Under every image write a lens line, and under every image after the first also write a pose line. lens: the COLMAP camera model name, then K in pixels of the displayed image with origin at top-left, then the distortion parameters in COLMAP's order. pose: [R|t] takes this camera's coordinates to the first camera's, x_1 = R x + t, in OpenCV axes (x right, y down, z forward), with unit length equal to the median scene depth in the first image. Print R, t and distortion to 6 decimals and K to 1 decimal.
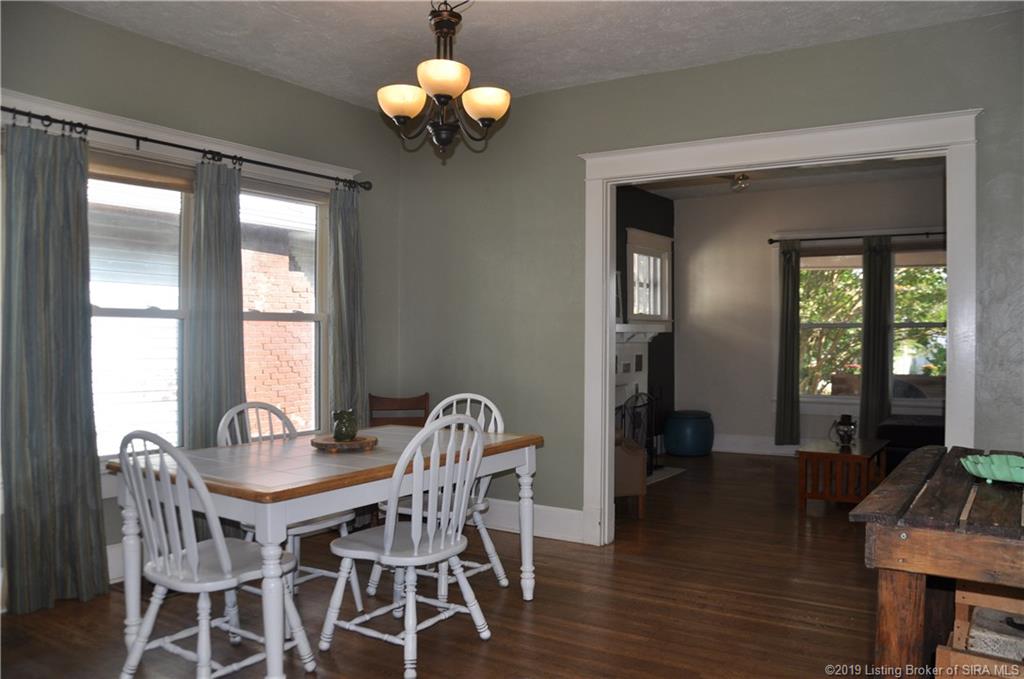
lens RADIAL K [[794.0, 0, 524.9], [0, 794.0, 343.4], [0, 0, 1]] dist [-0.154370, 0.111069]
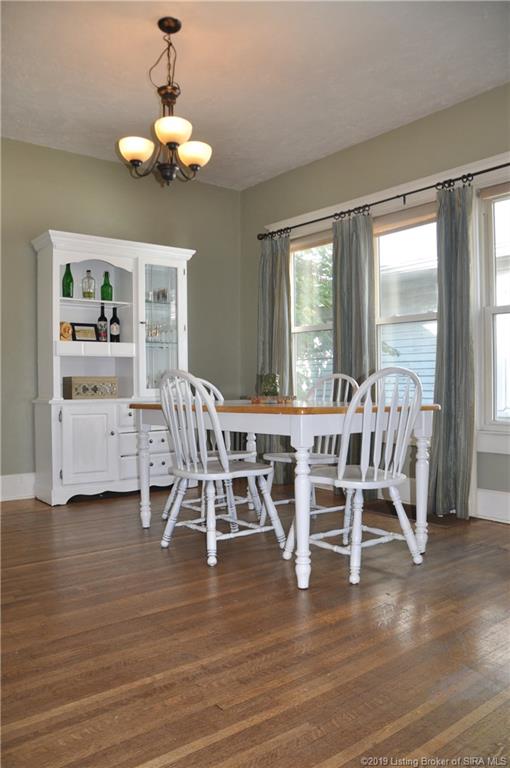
lens RADIAL K [[595.5, 0, 256.6], [0, 595.5, 391.3], [0, 0, 1]] dist [-0.154370, 0.111069]
pose [[-0.319954, 0.008097, -0.947398, 0.534511], [-0.001711, 0.999957, 0.009124, 0.076002], [0.947432, 0.004540, -0.319926, 0.938427]]
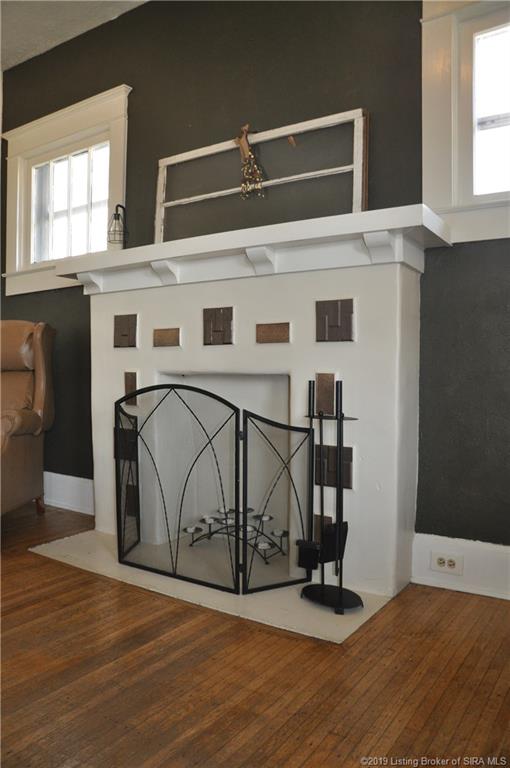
lens RADIAL K [[595.5, 0, 256.6], [0, 595.5, 391.3], [0, 0, 1]] dist [-0.154370, 0.111069]
pose [[-0.007756, 0.046564, -0.998885, 0.737285], [-0.005678, 0.998897, 0.046609, 0.077629], [0.999954, 0.006033, -0.007483, 1.613949]]
